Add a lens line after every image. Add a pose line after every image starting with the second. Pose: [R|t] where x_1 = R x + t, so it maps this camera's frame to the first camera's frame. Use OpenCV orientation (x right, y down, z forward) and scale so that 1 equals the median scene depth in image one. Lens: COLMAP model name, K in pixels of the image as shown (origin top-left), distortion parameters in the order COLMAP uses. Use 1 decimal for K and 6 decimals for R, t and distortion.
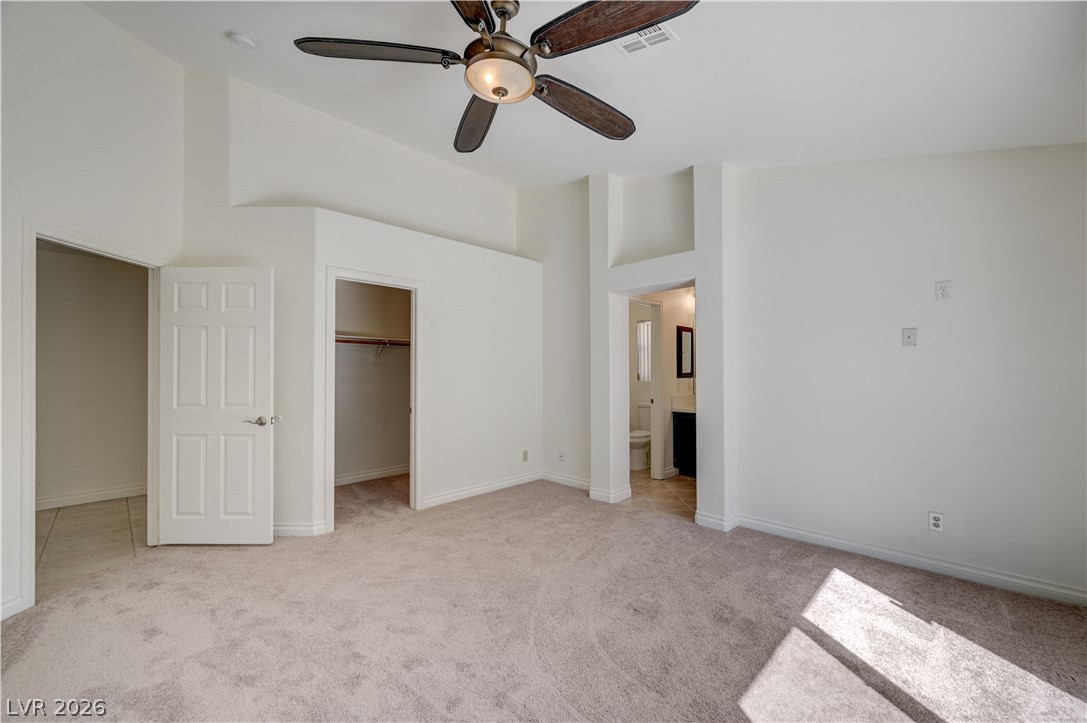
lens RADIAL K [[436.1, 0, 547.8], [0, 436.1, 376.3], [0, 0, 1]] dist [0.001193, 0.000252]
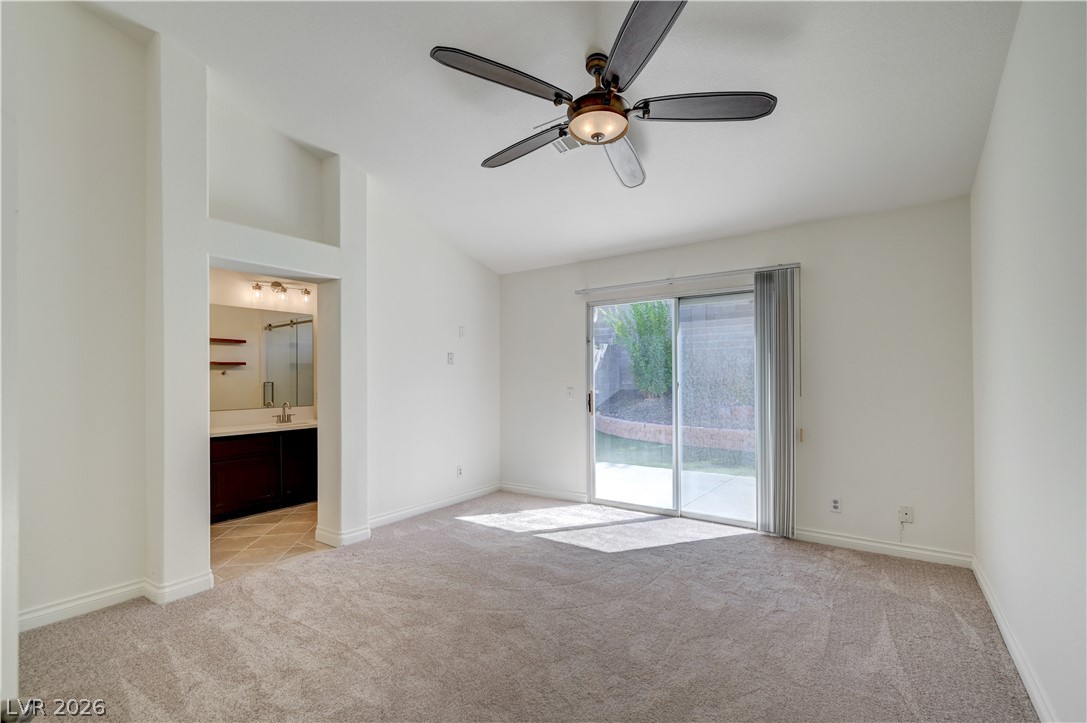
lens RADIAL K [[479.2, 0, 567.3], [0, 479.2, 382.9], [0, 0, 1]] dist [-0.001932, -0.000246]
pose [[-0.190026, -0.005031, 0.981766, -0.952528], [0.011949, 0.999901, 0.007437, -0.010274], [-0.981706, 0.013144, -0.189947, 0.930683]]
